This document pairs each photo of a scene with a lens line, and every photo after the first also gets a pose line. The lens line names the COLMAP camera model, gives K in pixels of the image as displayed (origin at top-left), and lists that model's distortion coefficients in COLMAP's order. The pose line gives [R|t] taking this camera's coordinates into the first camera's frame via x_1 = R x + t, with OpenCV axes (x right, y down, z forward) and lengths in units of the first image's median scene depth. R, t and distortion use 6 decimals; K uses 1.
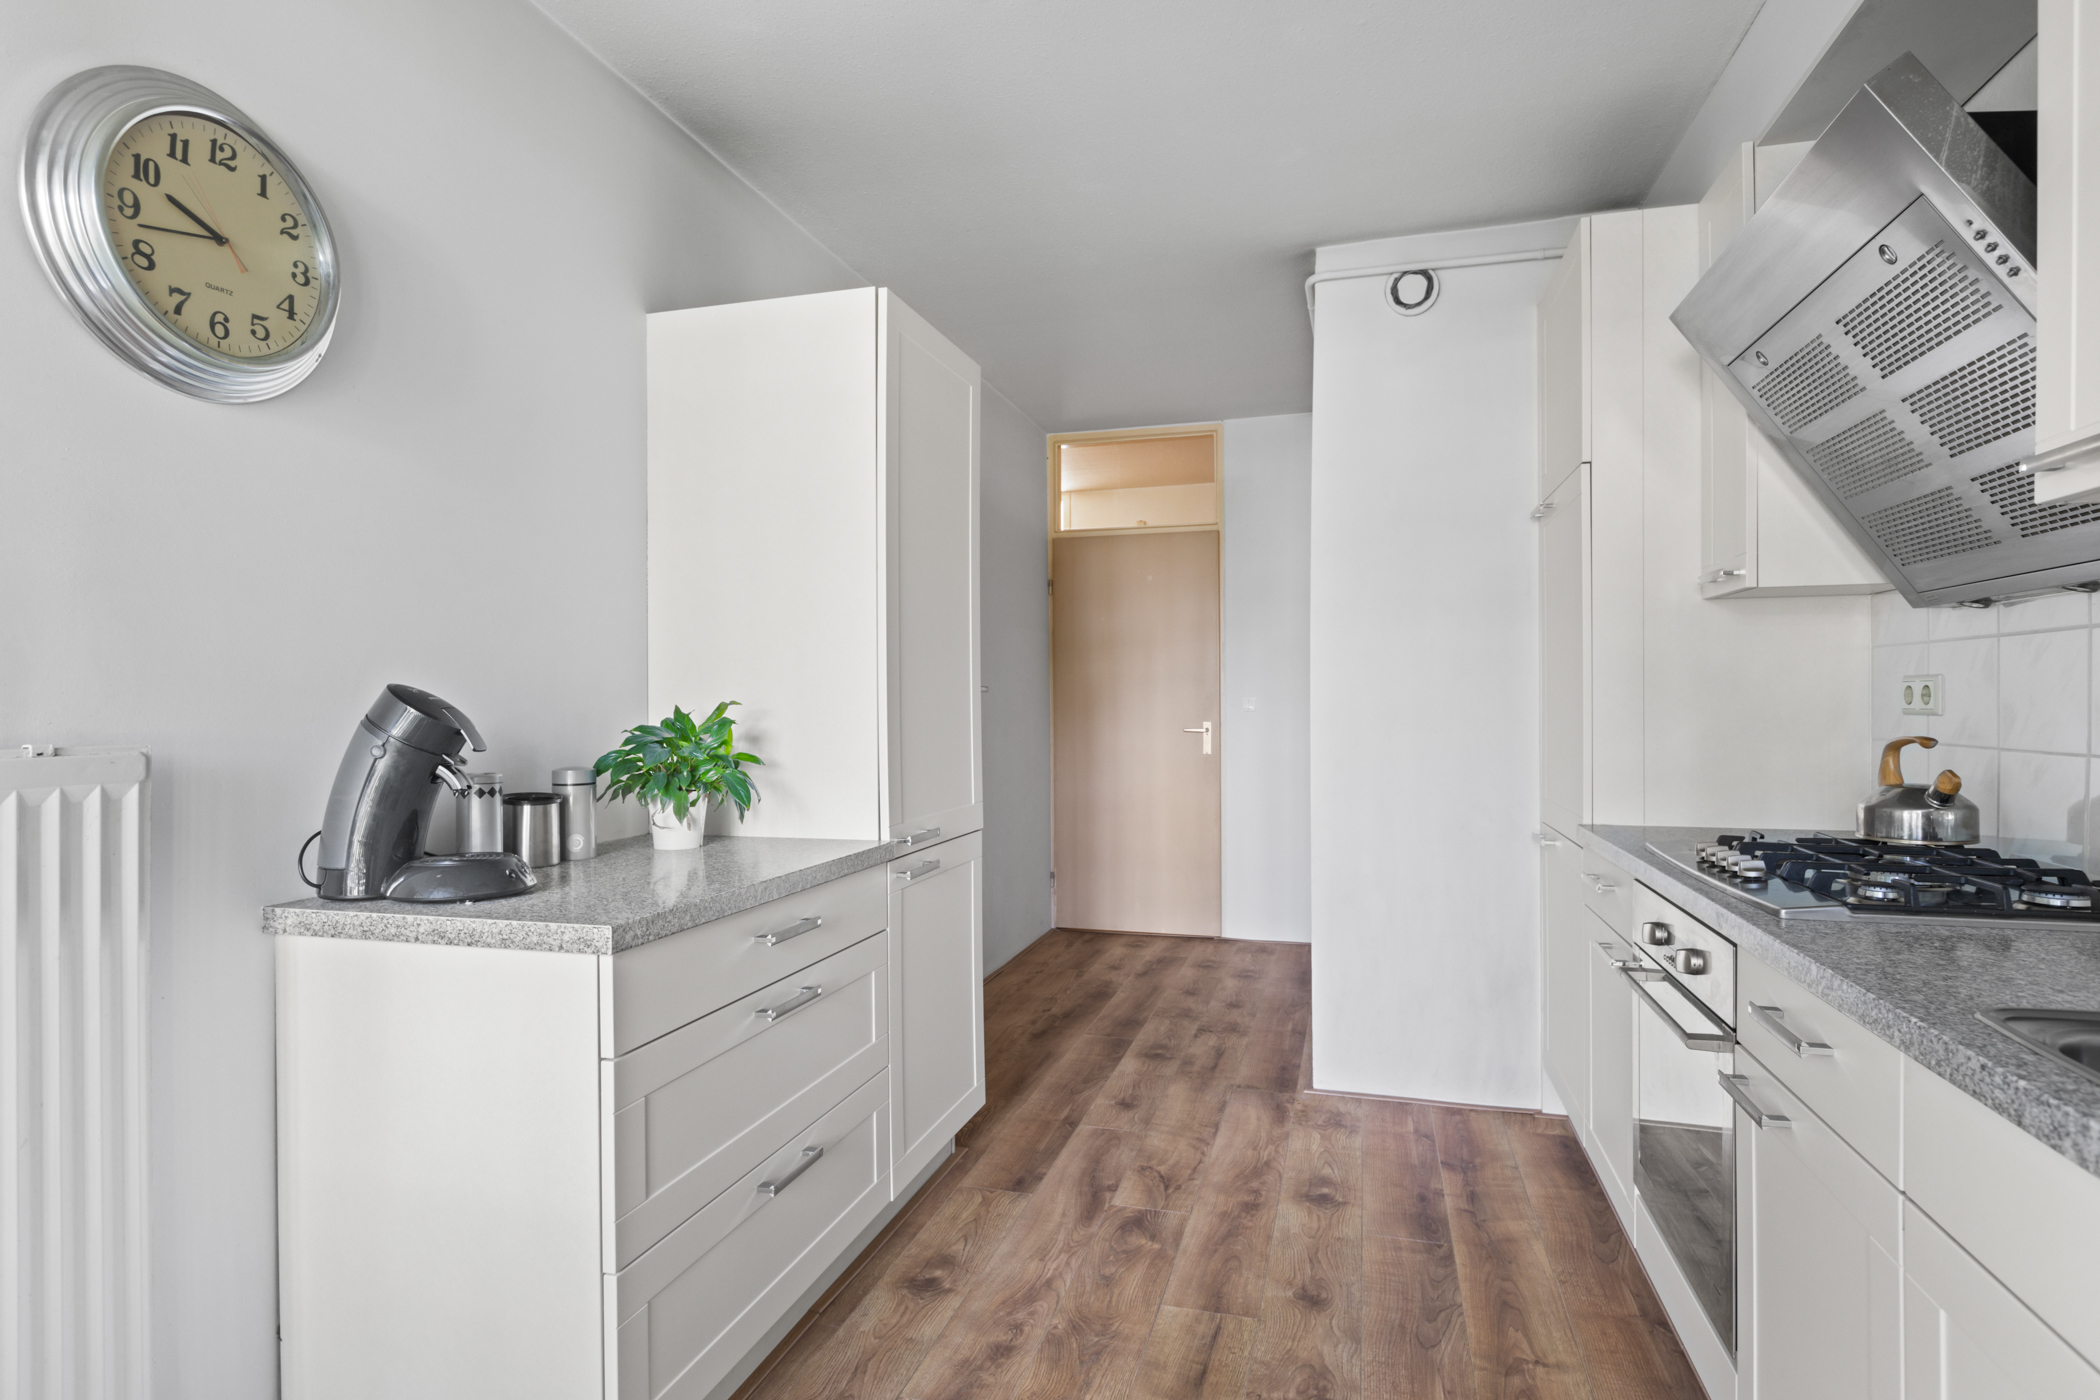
lens RADIAL K [[1140.3, 0, 1042.8], [0, 1140.3, 702.3], [0, 0, 1]] dist [0.015006, -0.001012]
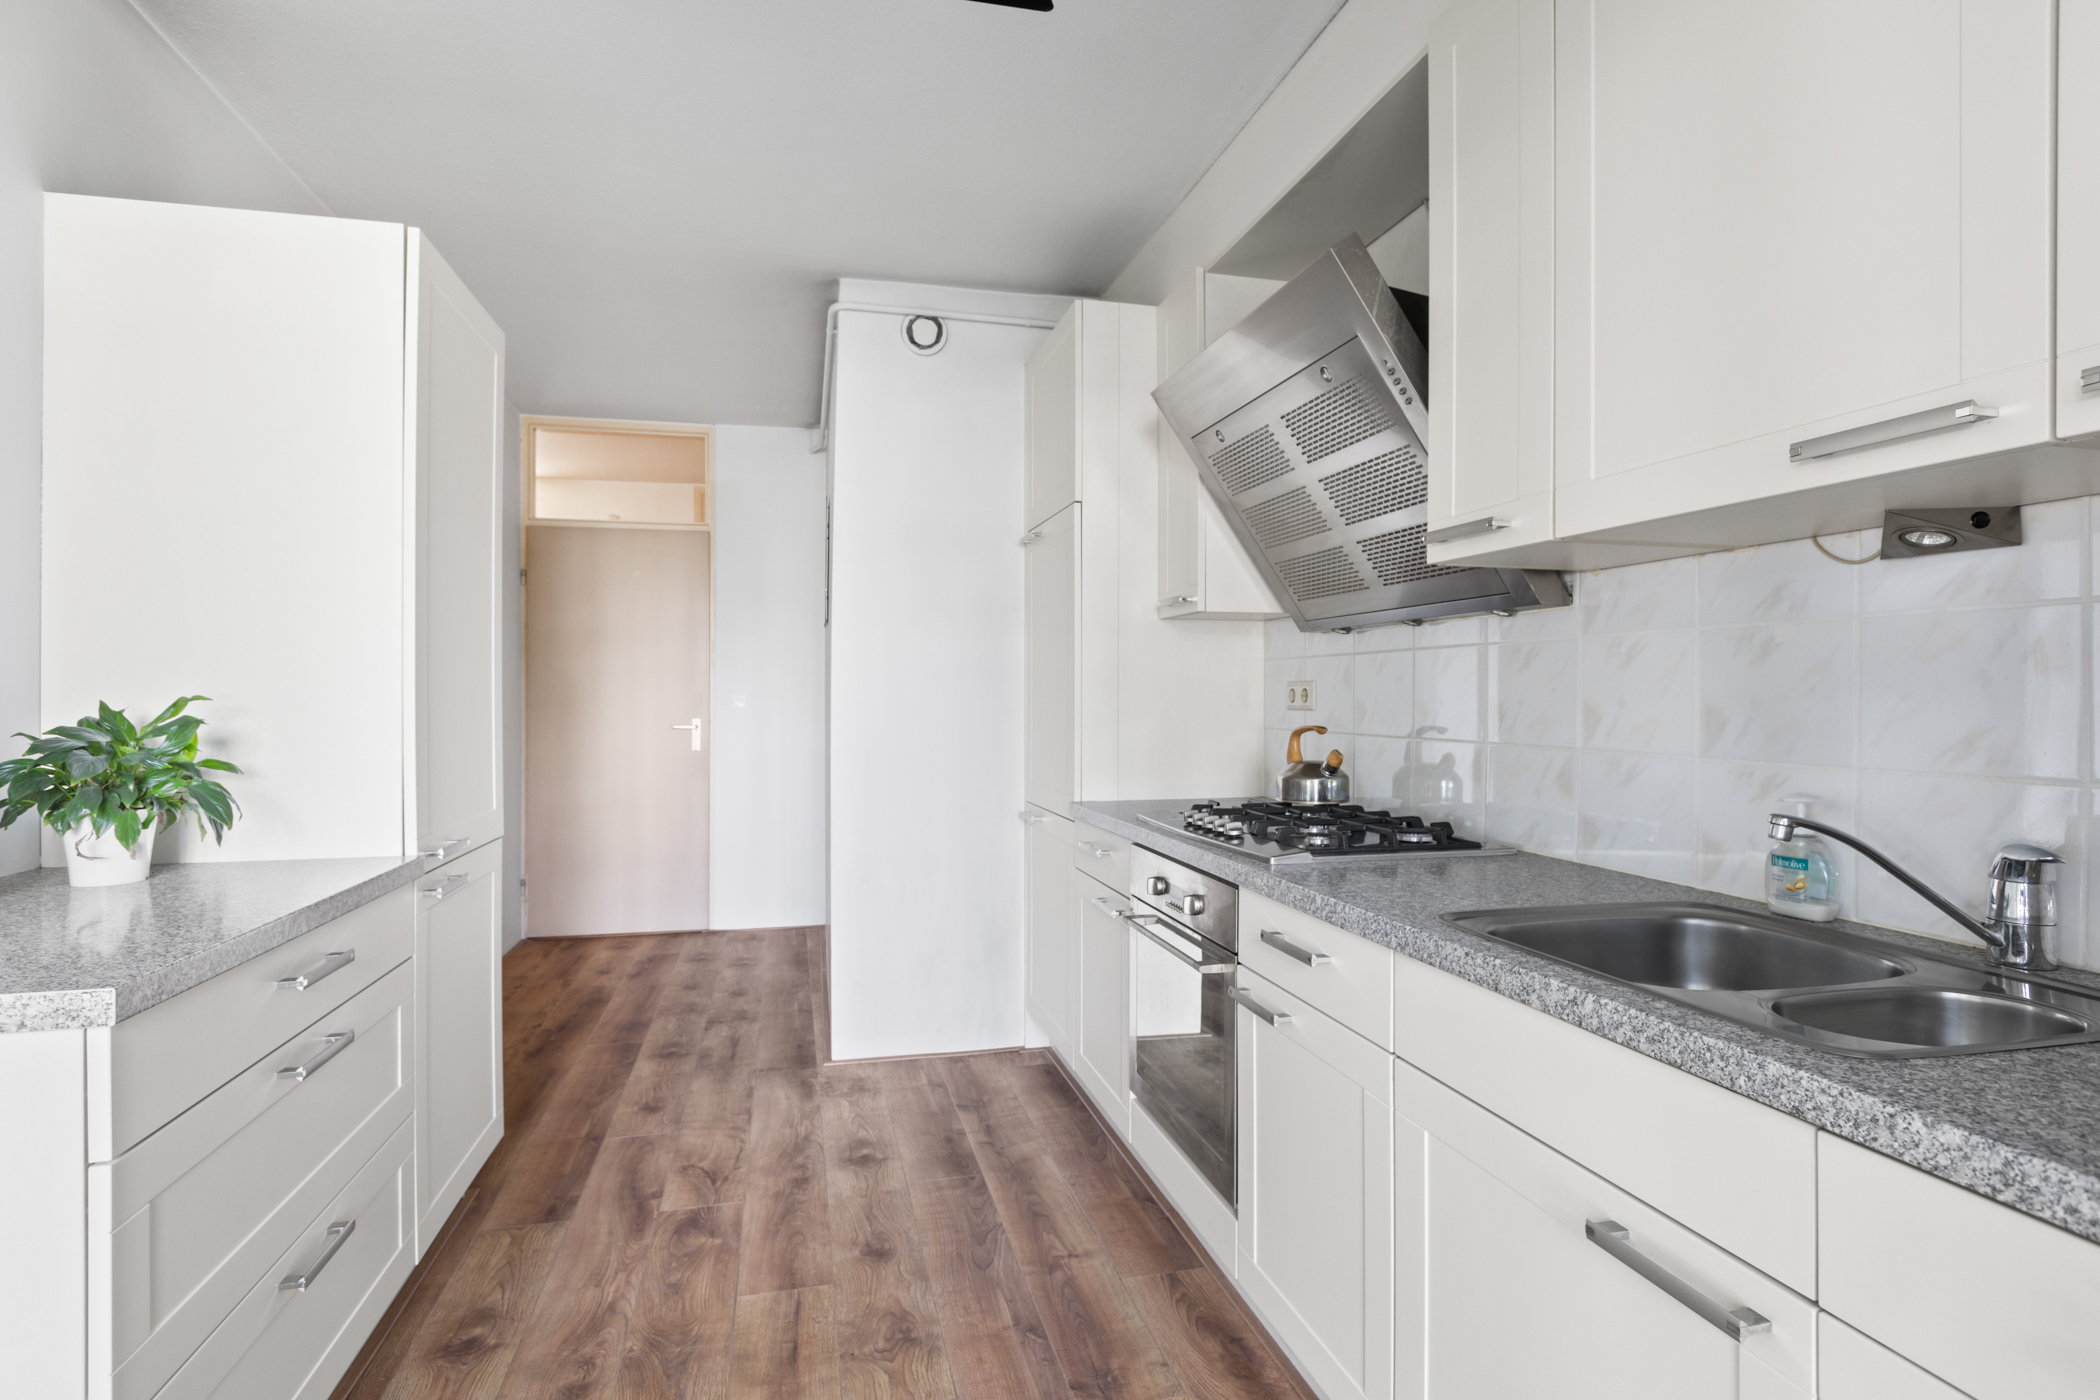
lens RADIAL K [[1068.1, 0, 1050.6], [0, 1068.1, 693.2], [0, 0, 1]] dist [0.009375, 0.000668]
pose [[0.869374, 0.006159, 0.494117, -0.118642], [-0.002925, 0.999969, -0.007318, 0.000860], [-0.494147, 0.004917, 0.869365, 0.037742]]
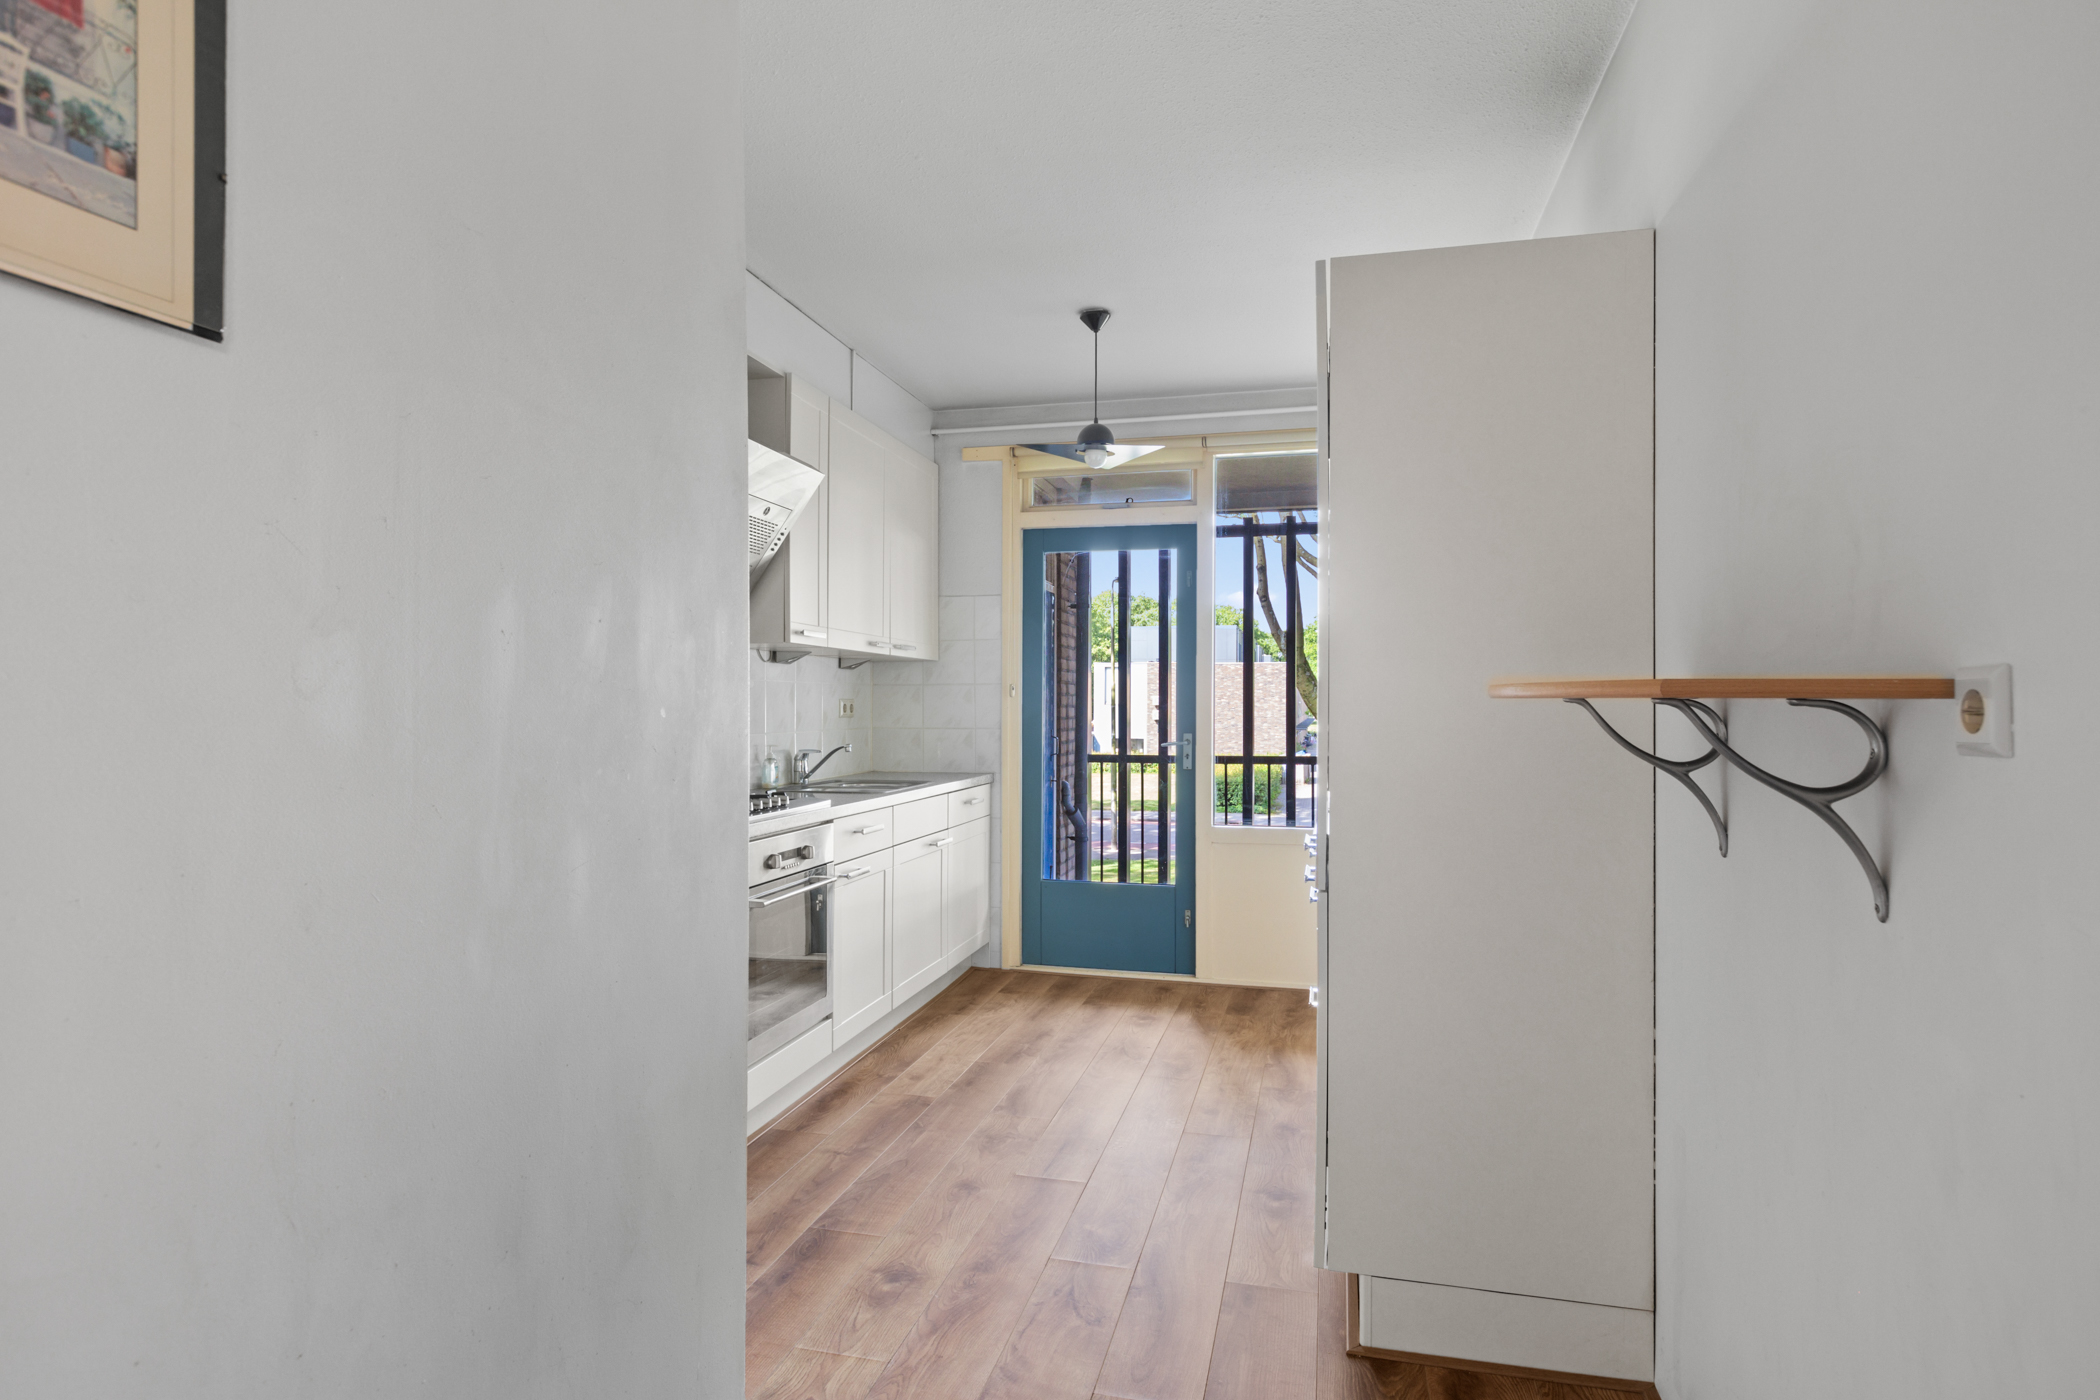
lens RADIAL K [[1140.3, 0, 1053.3], [0, 1140.3, 694.4], [0, 0, 1]] dist [0.015006, -0.001012]
pose [[-0.999309, -0.010376, -0.035680, 0.181341], [-0.010405, 0.999946, 0.000627, -0.021306], [0.035672, 0.000997, -0.999363, 2.140847]]
